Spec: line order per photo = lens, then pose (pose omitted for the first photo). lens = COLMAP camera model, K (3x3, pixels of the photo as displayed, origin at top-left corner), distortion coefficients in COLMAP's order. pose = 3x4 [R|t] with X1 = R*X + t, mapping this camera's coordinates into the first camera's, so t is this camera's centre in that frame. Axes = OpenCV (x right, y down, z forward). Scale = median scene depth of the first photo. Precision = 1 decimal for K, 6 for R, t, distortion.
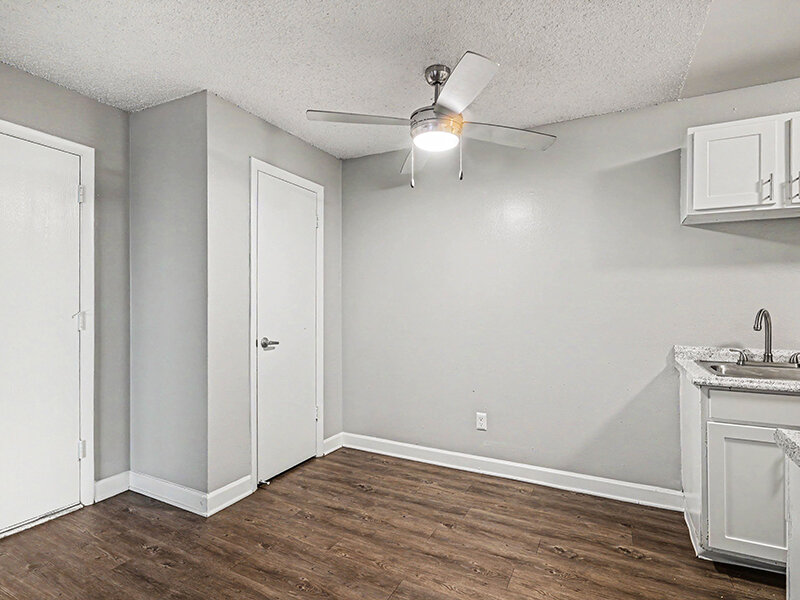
lens RADIAL K [[414.0, 0, 404.8], [0, 414.0, 297.2], [0, 0, 1]] dist [0.004199, -0.003807]
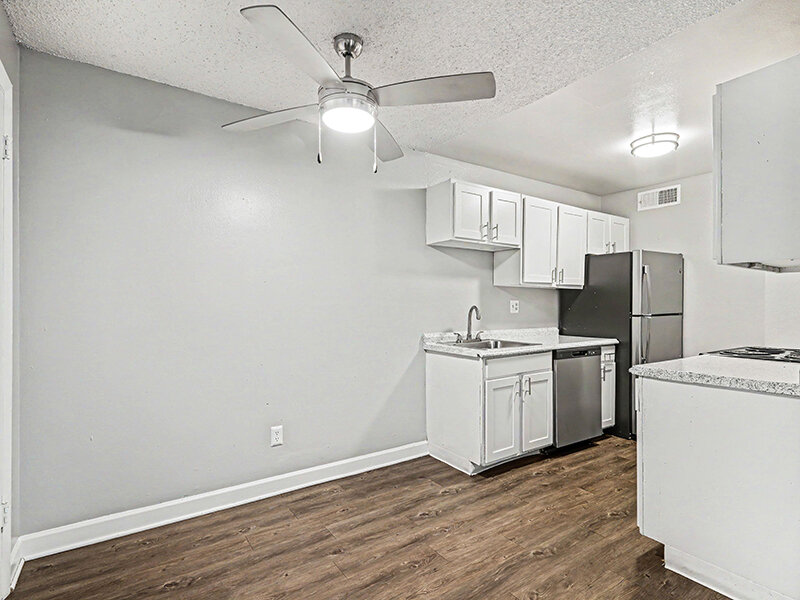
lens RADIAL K [[414.0, 0, 400.0], [0, 414.0, 295.6], [0, 0, 1]] dist [0.004199, -0.003807]
pose [[0.480951, 0.009211, 0.876699, -0.586790], [-0.011213, 0.999928, -0.004355, 0.000606], [-0.876676, -0.007736, 0.481019, 0.433653]]
